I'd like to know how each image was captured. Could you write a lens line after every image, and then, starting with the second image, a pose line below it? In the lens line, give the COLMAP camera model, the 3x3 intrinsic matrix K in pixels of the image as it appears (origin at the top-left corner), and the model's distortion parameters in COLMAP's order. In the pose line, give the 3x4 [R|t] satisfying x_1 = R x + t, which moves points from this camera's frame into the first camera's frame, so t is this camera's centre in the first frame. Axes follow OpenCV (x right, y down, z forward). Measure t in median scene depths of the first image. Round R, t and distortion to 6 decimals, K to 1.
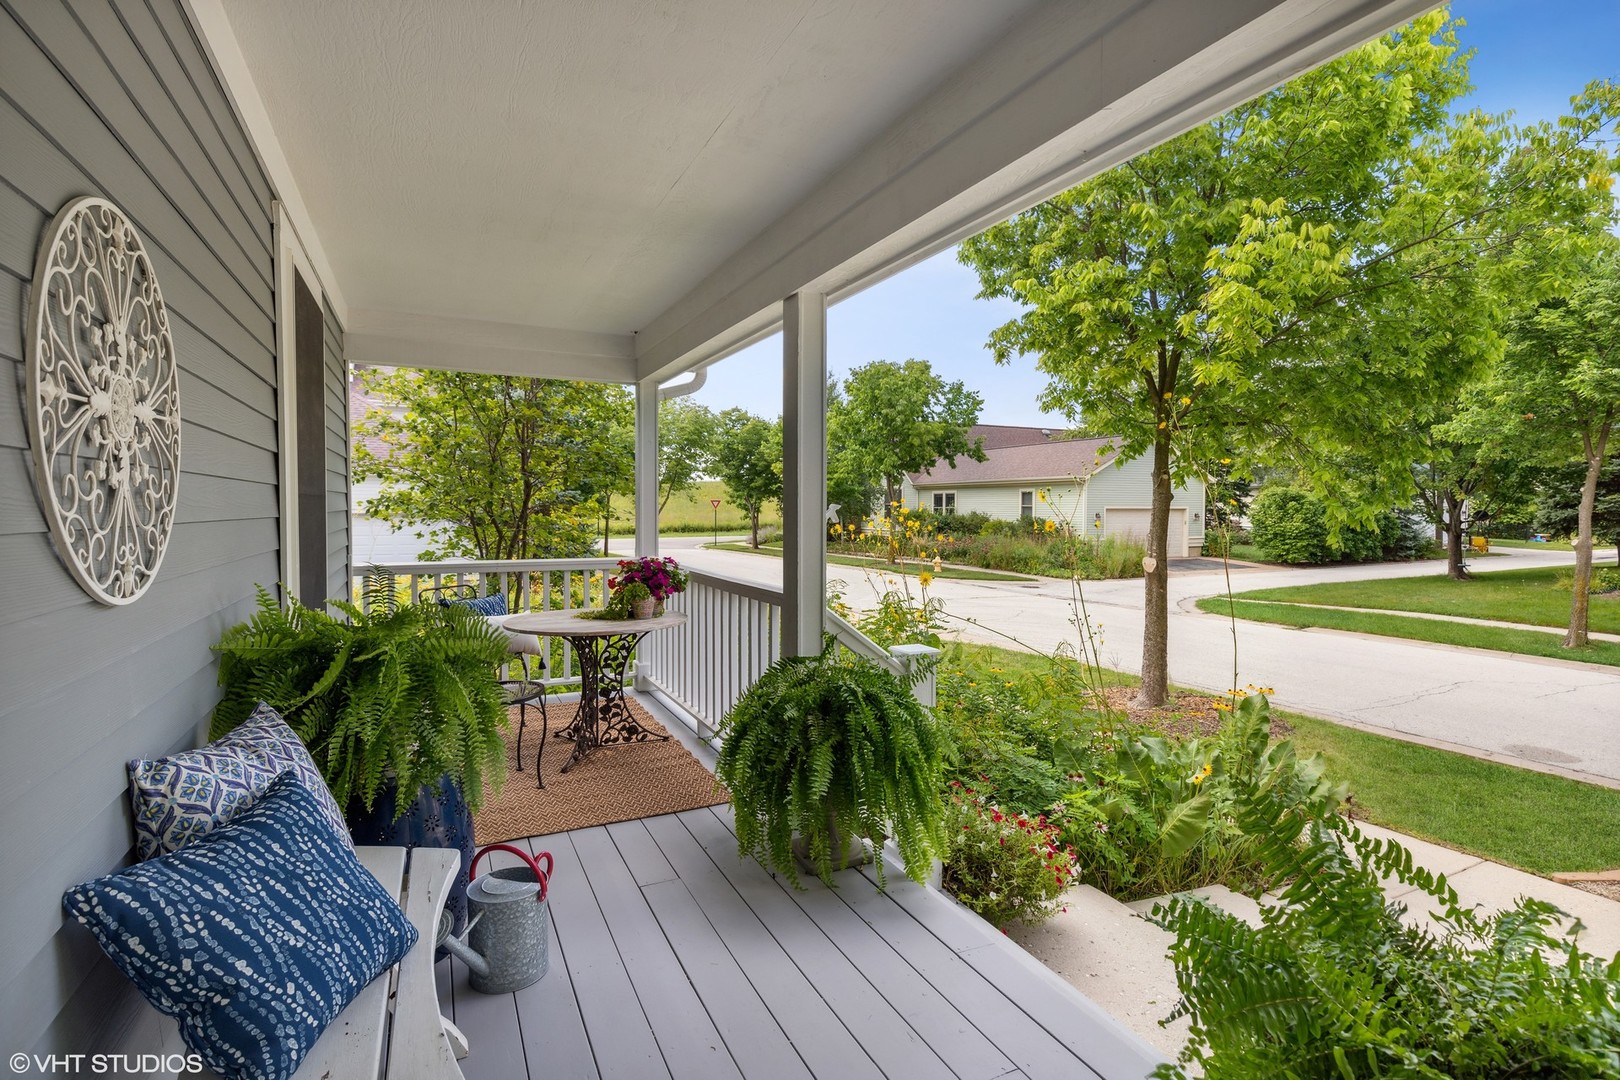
lens RADIAL K [[788.2, 0, 811.6], [0, 788.2, 531.8], [0, 0, 1]] dist [0.005041, -0.001219]
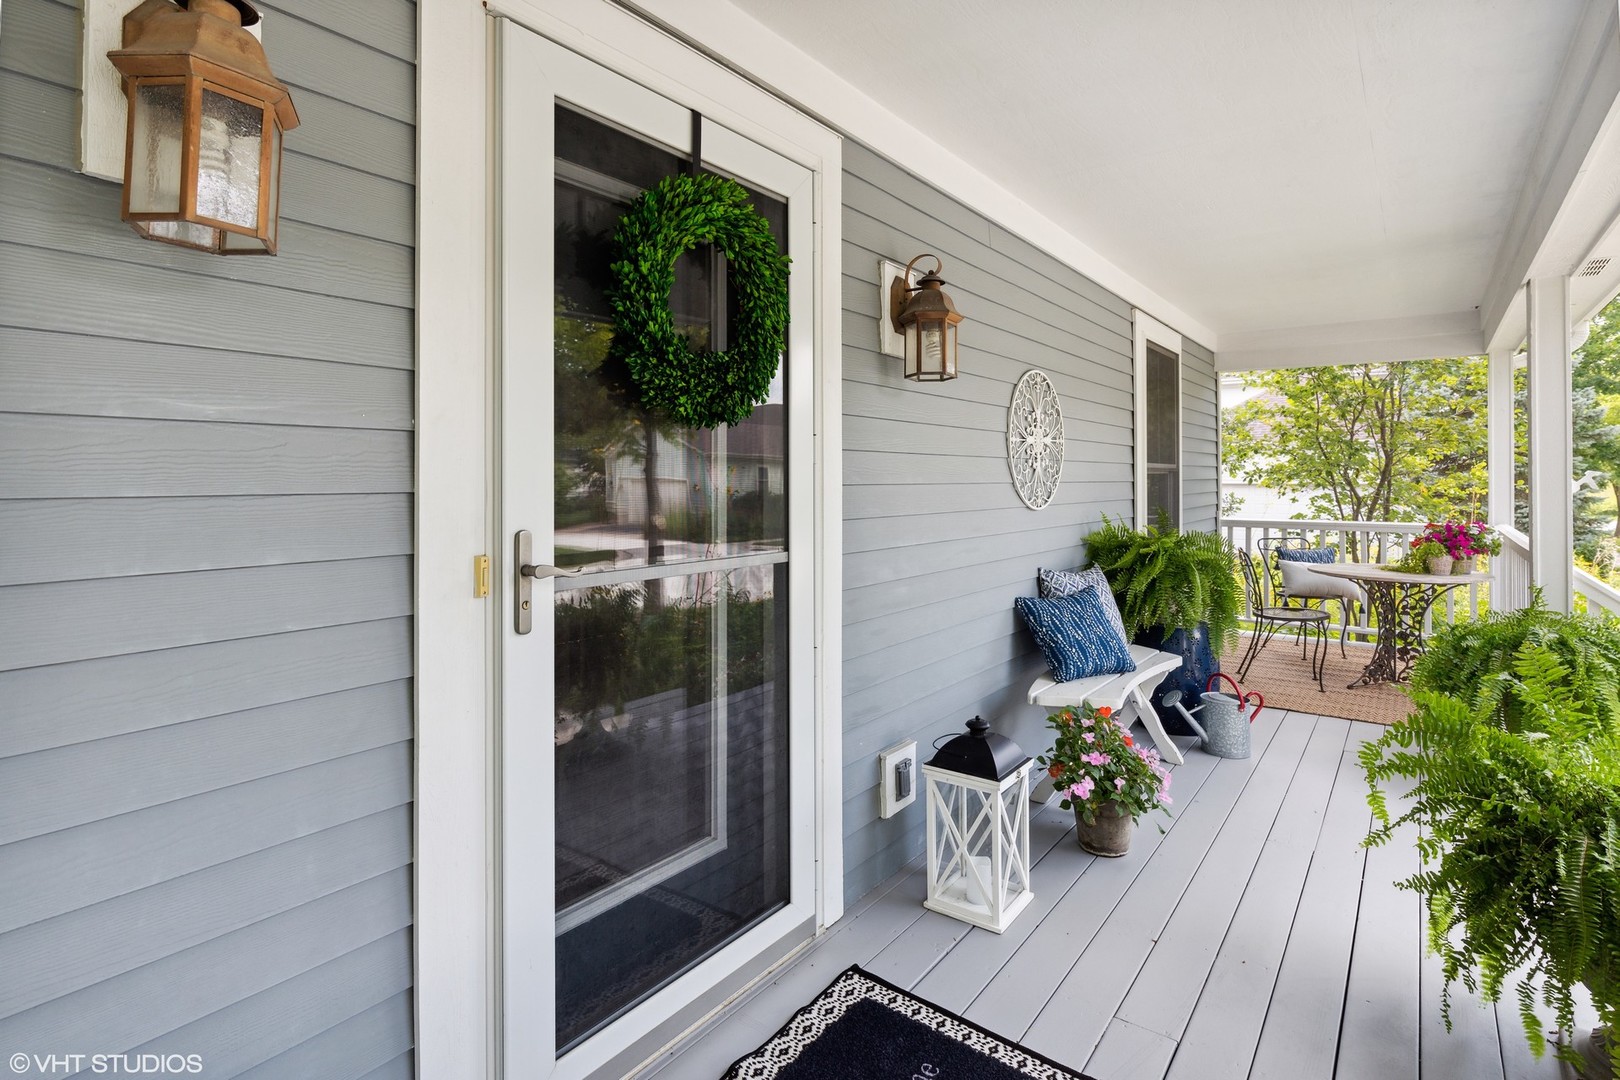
lens RADIAL K [[788.2, 0, 818.9], [0, 788.2, 476.5], [0, 0, 1]] dist [0.005041, -0.001219]
pose [[0.450183, -0.005186, -0.892921, 0.388772], [-0.024986, 0.999518, -0.018403, 0.013331], [0.892587, 0.030595, 0.449837, -0.290495]]
